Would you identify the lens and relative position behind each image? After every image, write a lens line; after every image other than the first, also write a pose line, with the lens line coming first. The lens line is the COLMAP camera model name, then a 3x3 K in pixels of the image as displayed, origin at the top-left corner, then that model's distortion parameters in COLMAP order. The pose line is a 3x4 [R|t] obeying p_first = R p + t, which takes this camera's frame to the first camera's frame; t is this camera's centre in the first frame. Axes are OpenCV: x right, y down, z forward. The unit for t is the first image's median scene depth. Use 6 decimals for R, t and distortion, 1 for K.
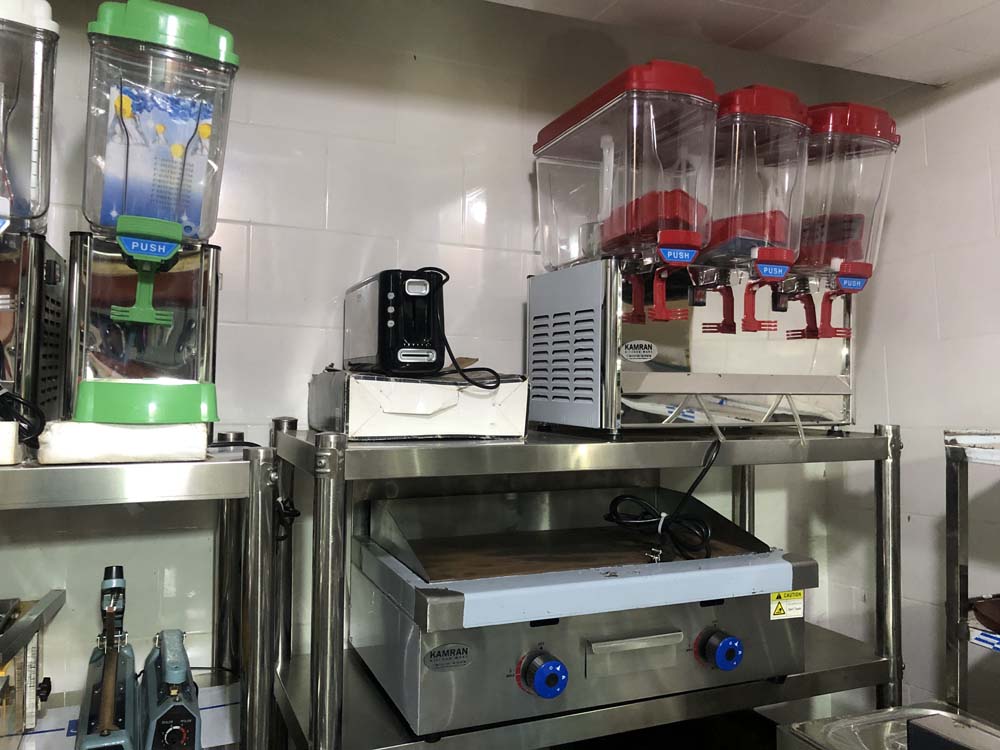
lens RADIAL K [[820.9, 0, 502.4], [0, 820.9, 362.1], [0, 0, 1]] dist [0.027514, -0.014218]
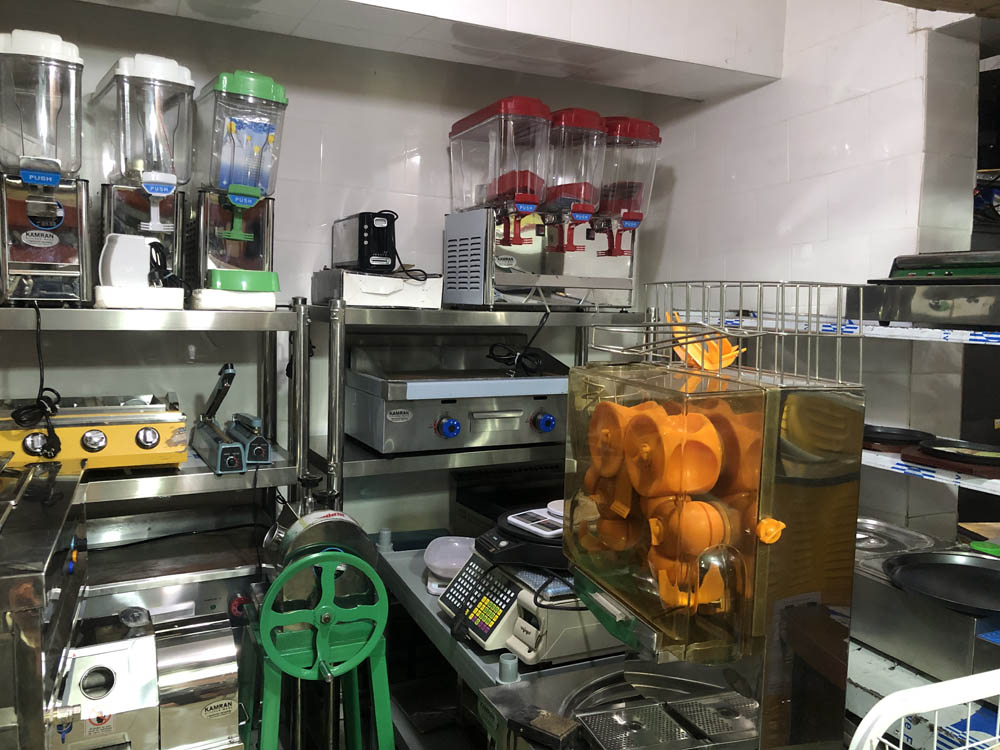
lens RADIAL K [[820.9, 0, 502.4], [0, 820.9, 362.1], [0, 0, 1]] dist [0.027514, -0.014218]
pose [[0.996612, 0.007939, 0.081858, 0.017028], [-0.016046, 0.994971, 0.098866, 0.030248], [-0.080662, -0.099845, 0.991728, -0.819637]]
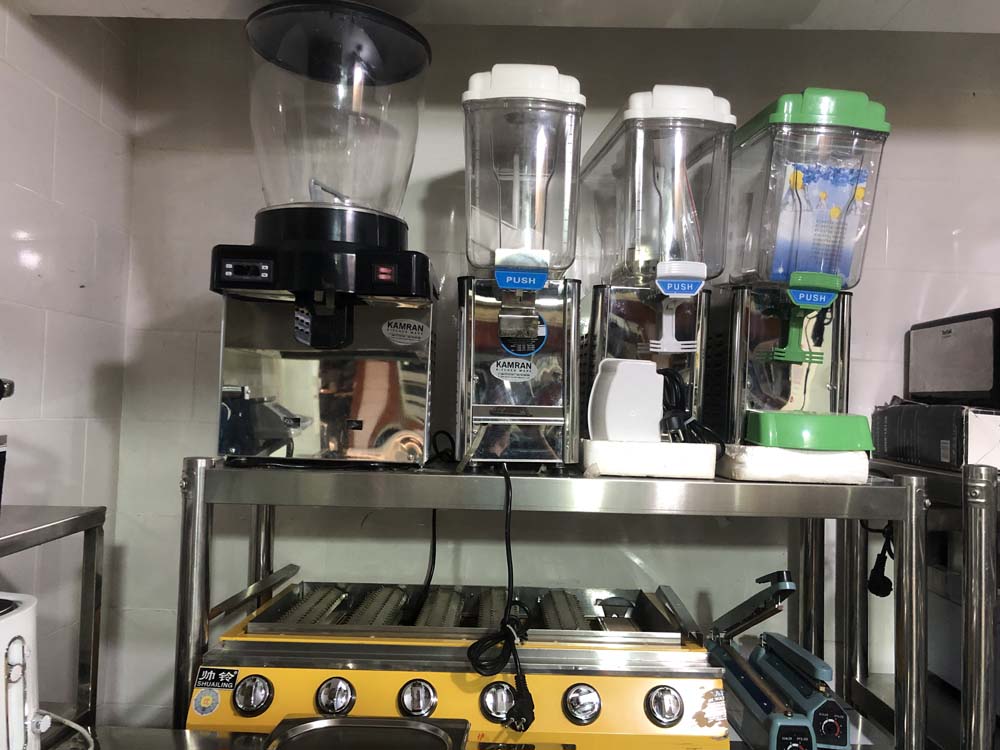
lens RADIAL K [[820.9, 0, 502.4], [0, 820.9, 362.1], [0, 0, 1]] dist [0.027514, -0.014218]
pose [[0.921660, -0.003984, -0.387978, -0.310180], [-0.007138, 0.999604, -0.027223, -0.011171], [0.387932, 0.027860, 0.921267, -0.192719]]
